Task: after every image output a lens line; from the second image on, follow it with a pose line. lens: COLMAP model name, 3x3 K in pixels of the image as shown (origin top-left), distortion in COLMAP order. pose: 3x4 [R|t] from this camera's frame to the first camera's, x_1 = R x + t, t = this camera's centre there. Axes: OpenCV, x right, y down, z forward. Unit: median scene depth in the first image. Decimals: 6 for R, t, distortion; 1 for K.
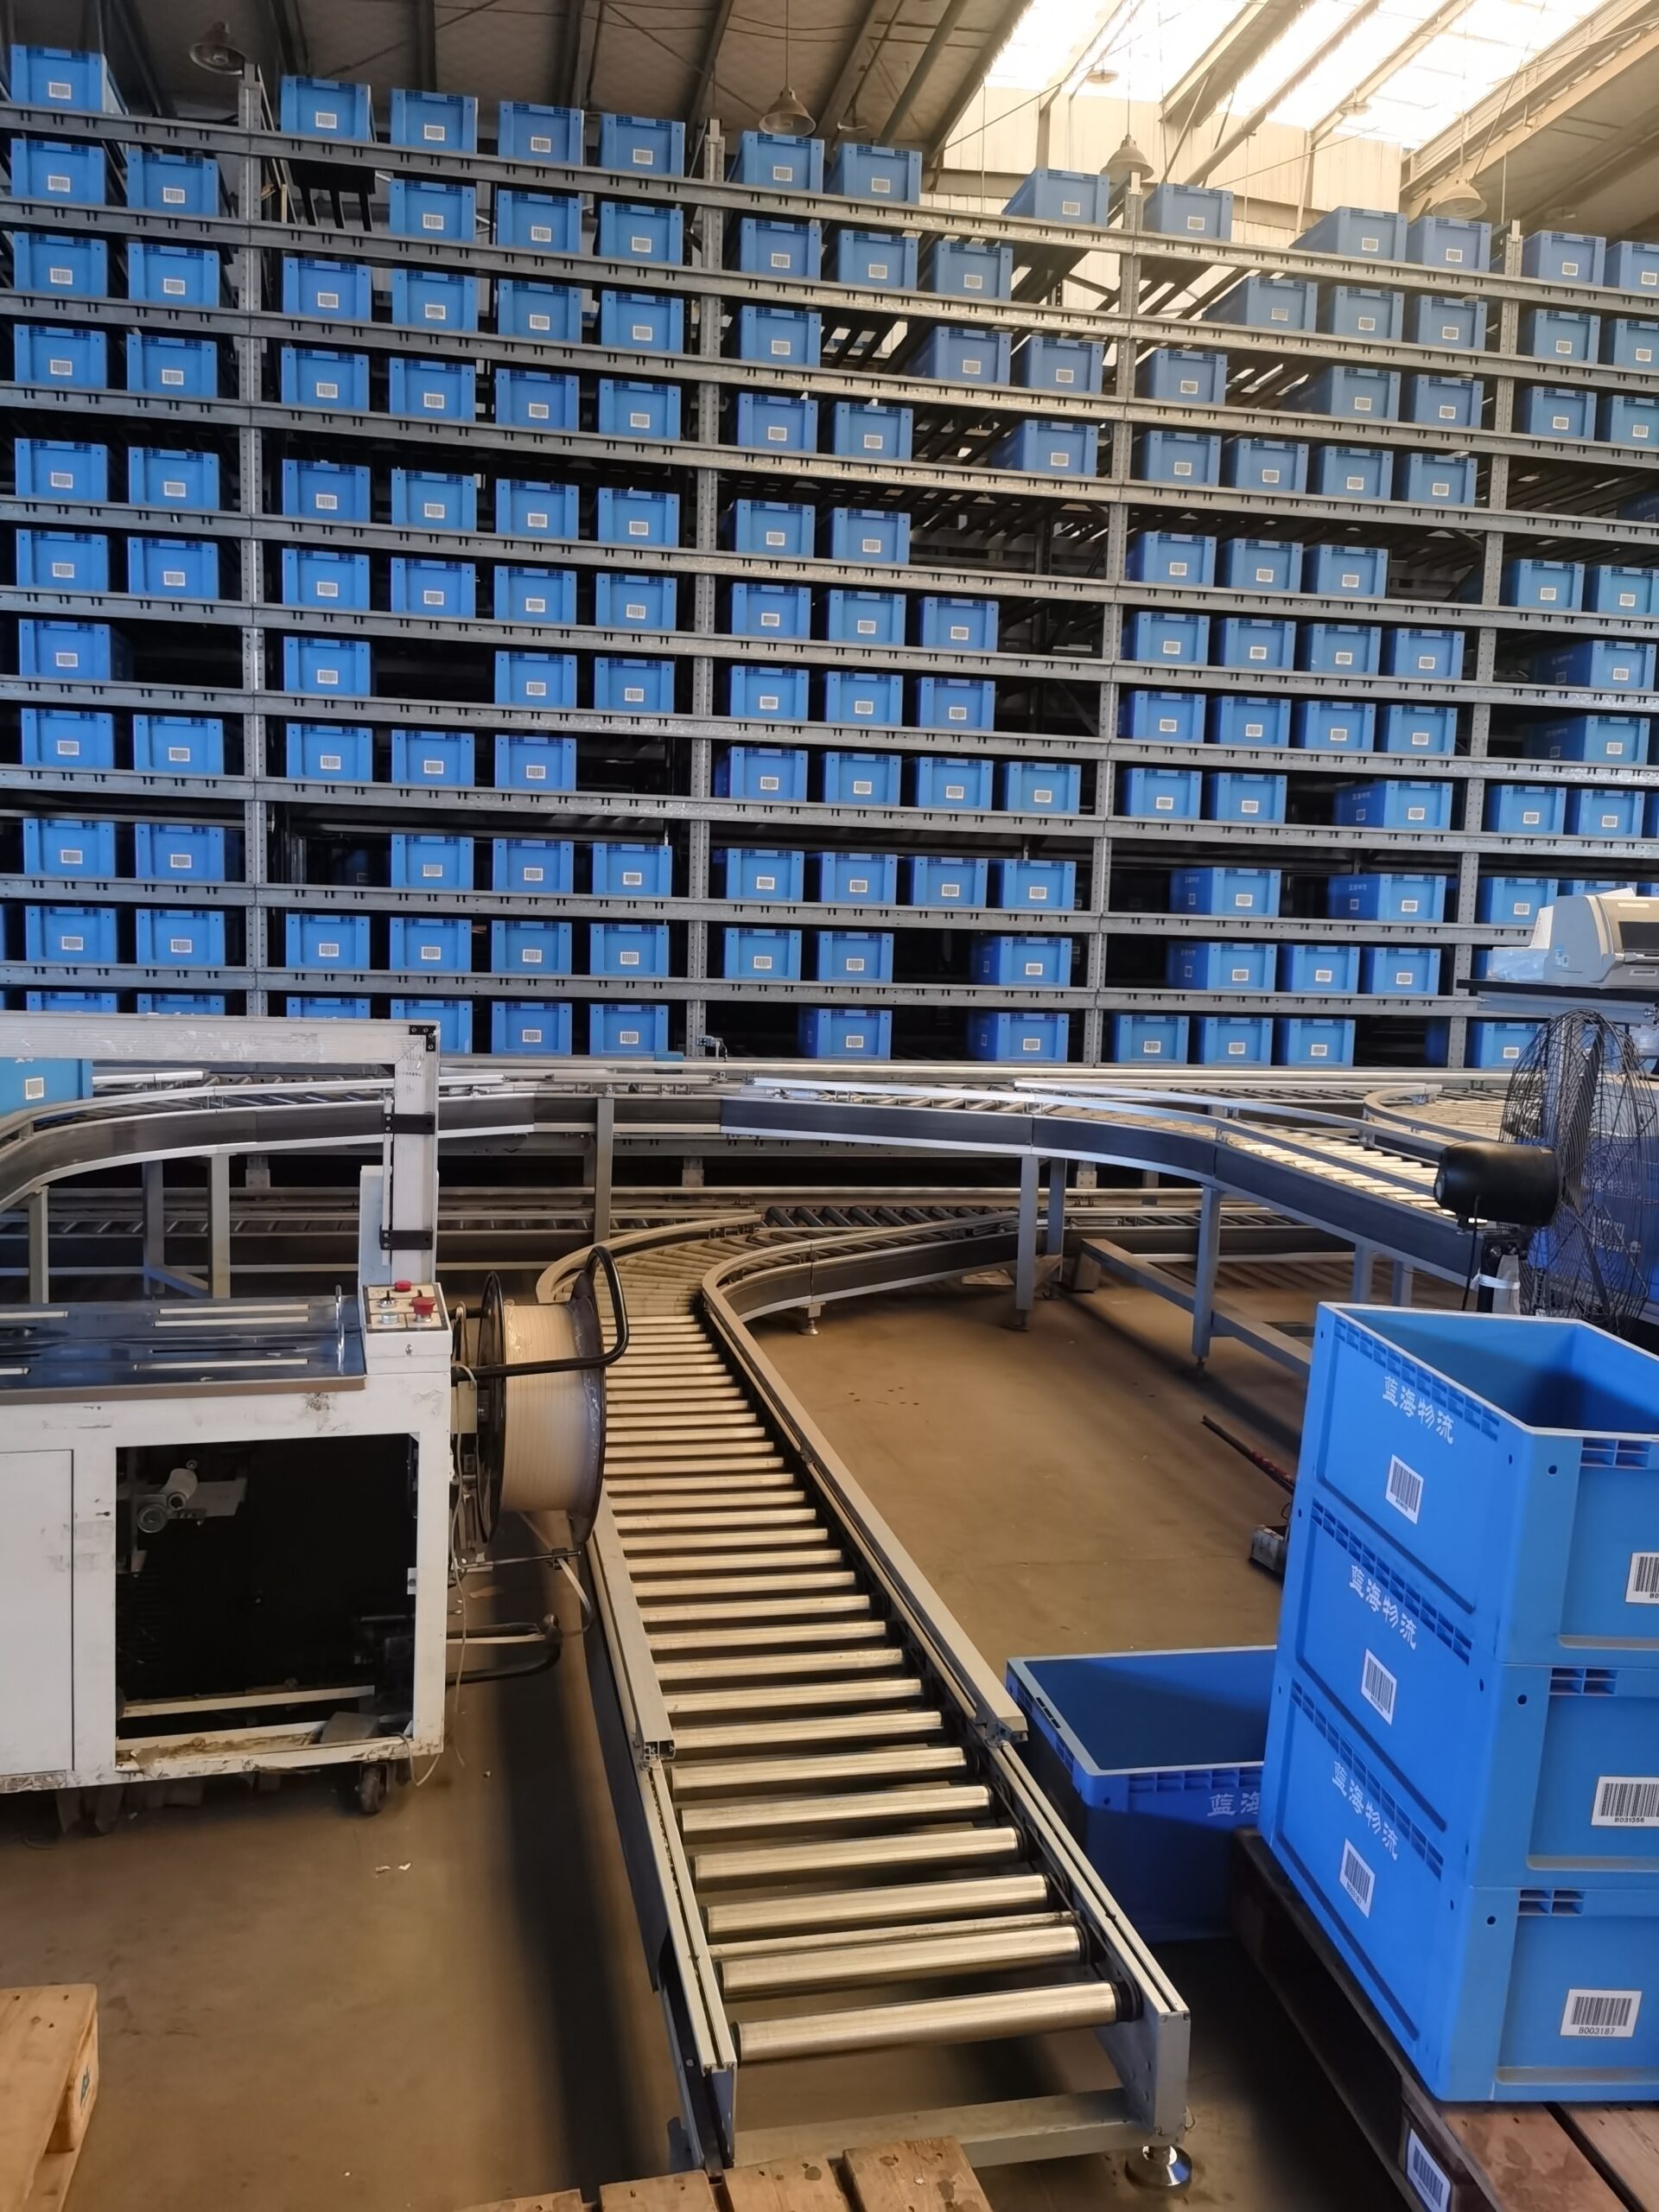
lens RADIAL K [[1738.1, 0, 825.4], [0, 1738.1, 1097.0], [0, 0, 1]] dist [0.065721, -0.096982]
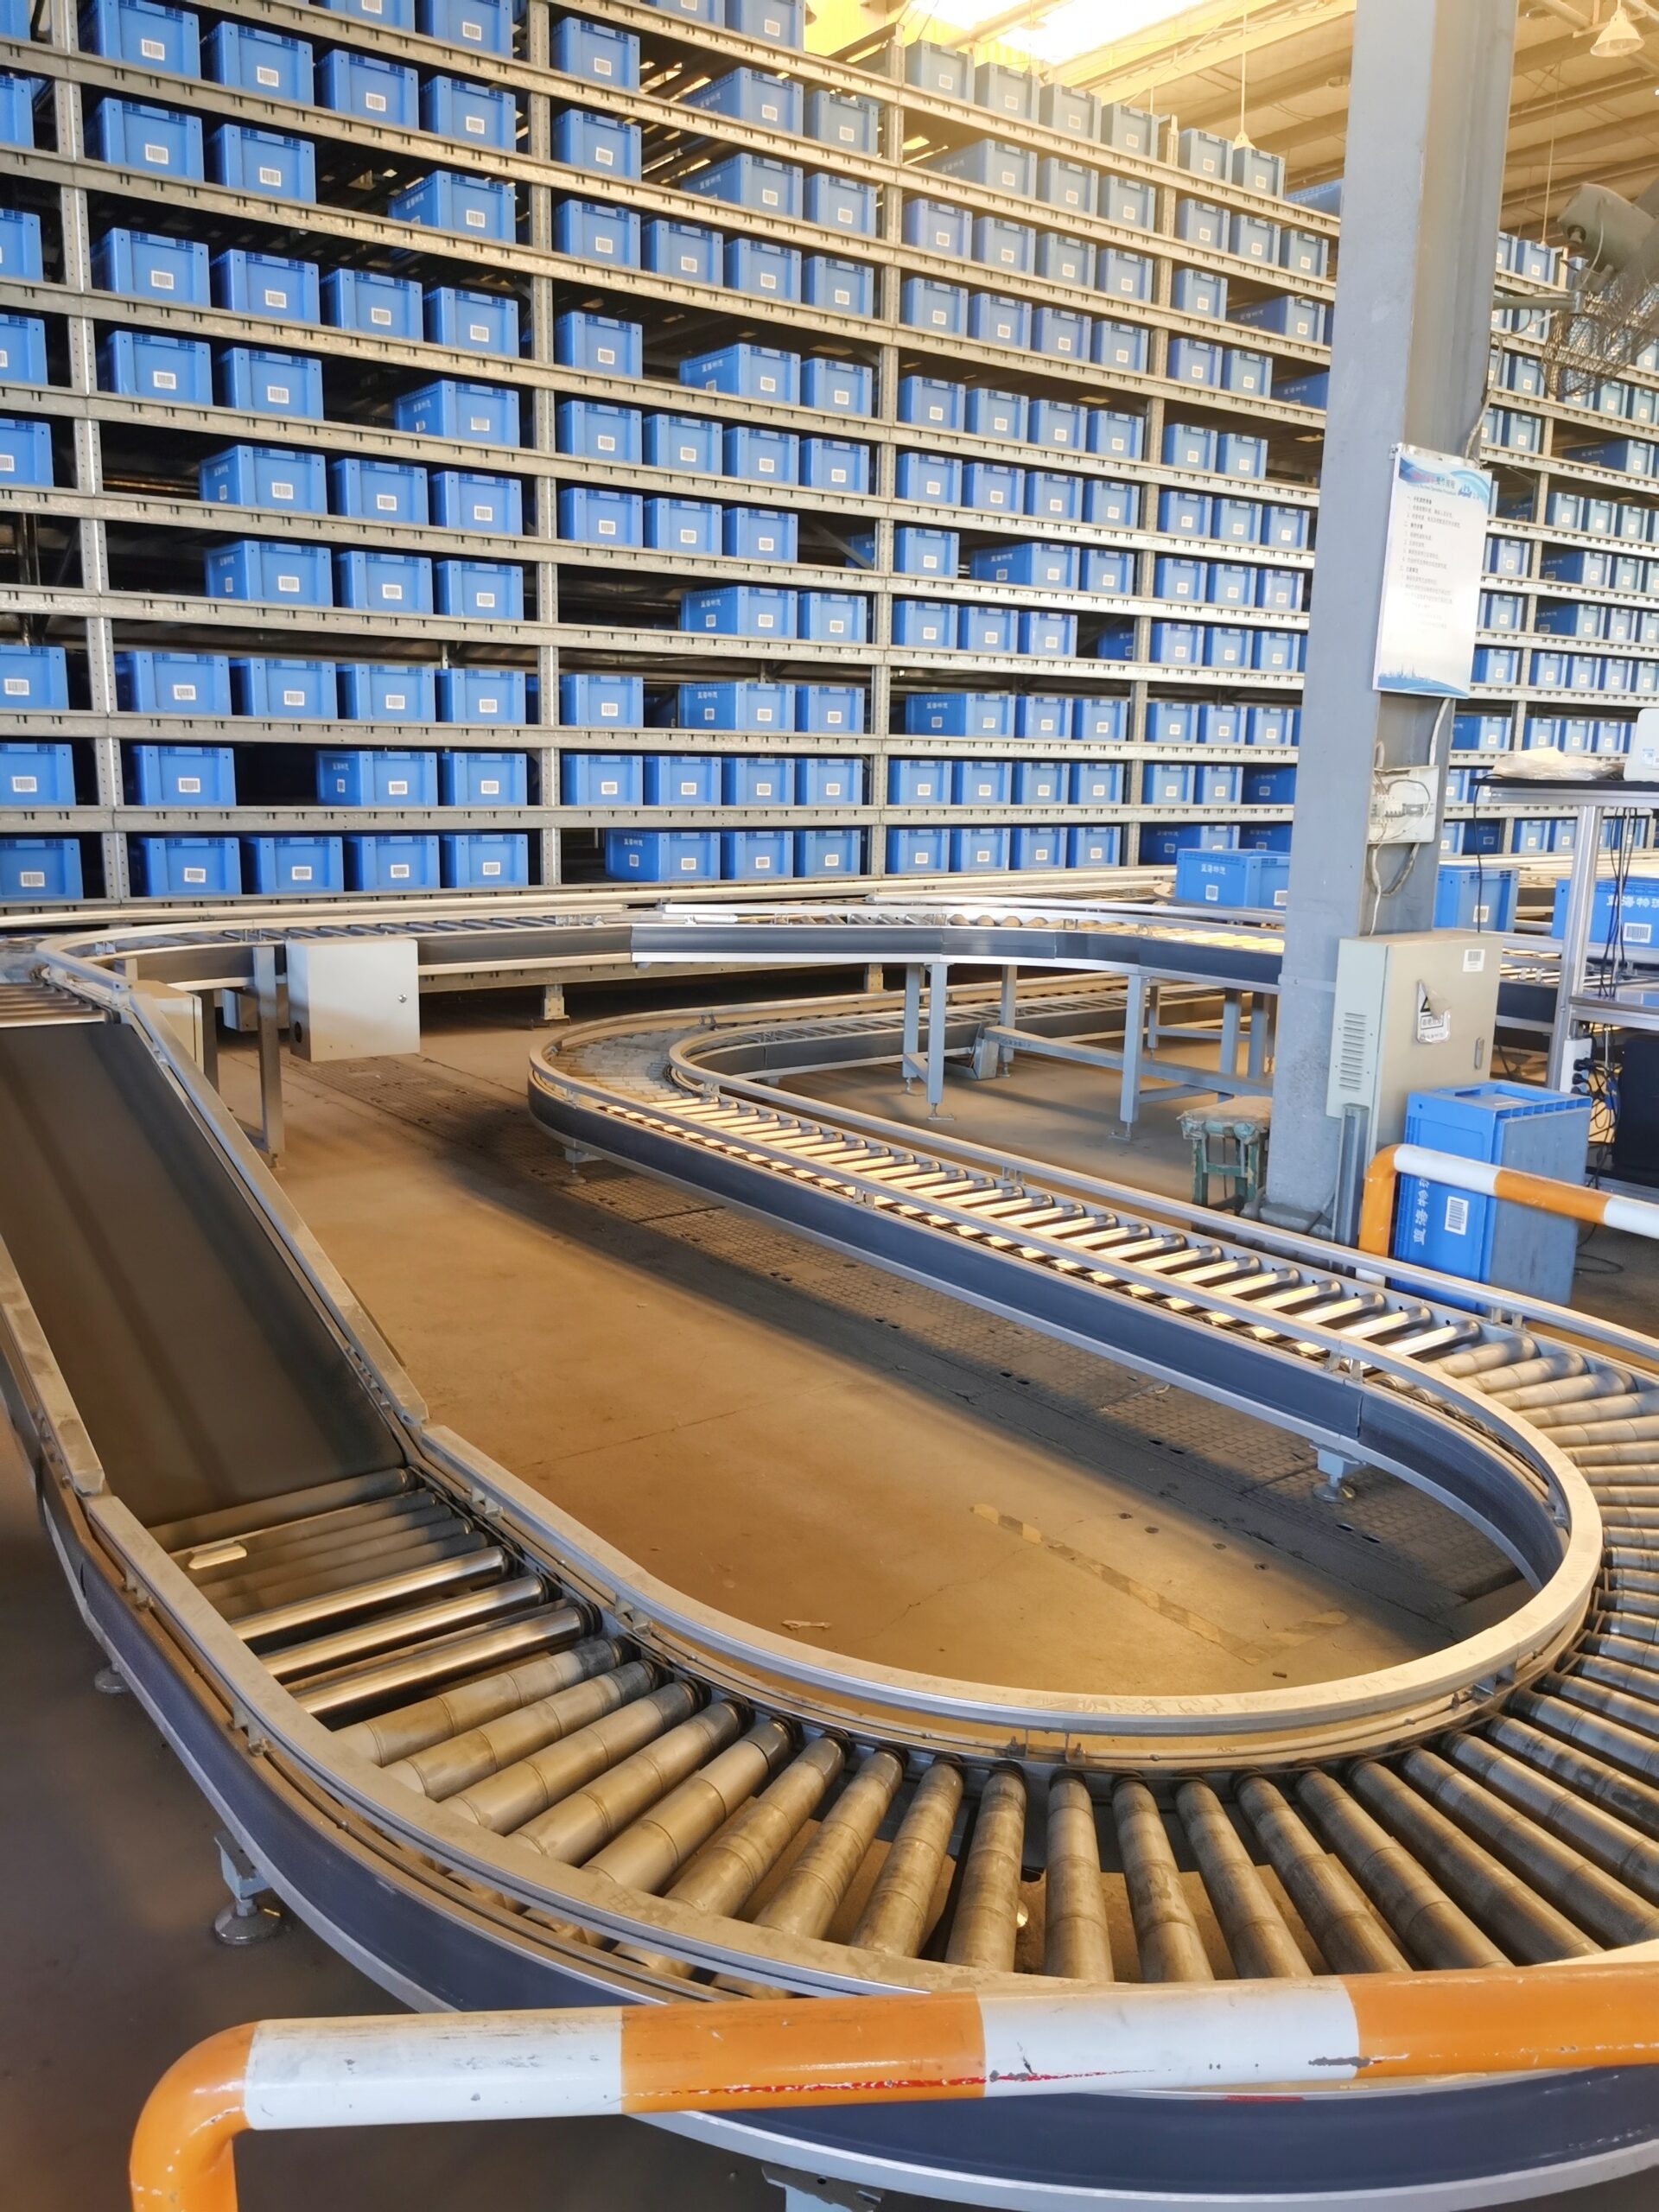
lens RADIAL K [[1963.2, 0, 829.0], [0, 1963.2, 1205.2], [0, 0, 1]] dist [0.091347, -0.160340]
pose [[0.876322, -0.121138, 0.466245, -1.044734], [0.055357, 0.986777, 0.152334, -0.011587], [-0.478534, -0.107684, 0.871441, -0.216958]]
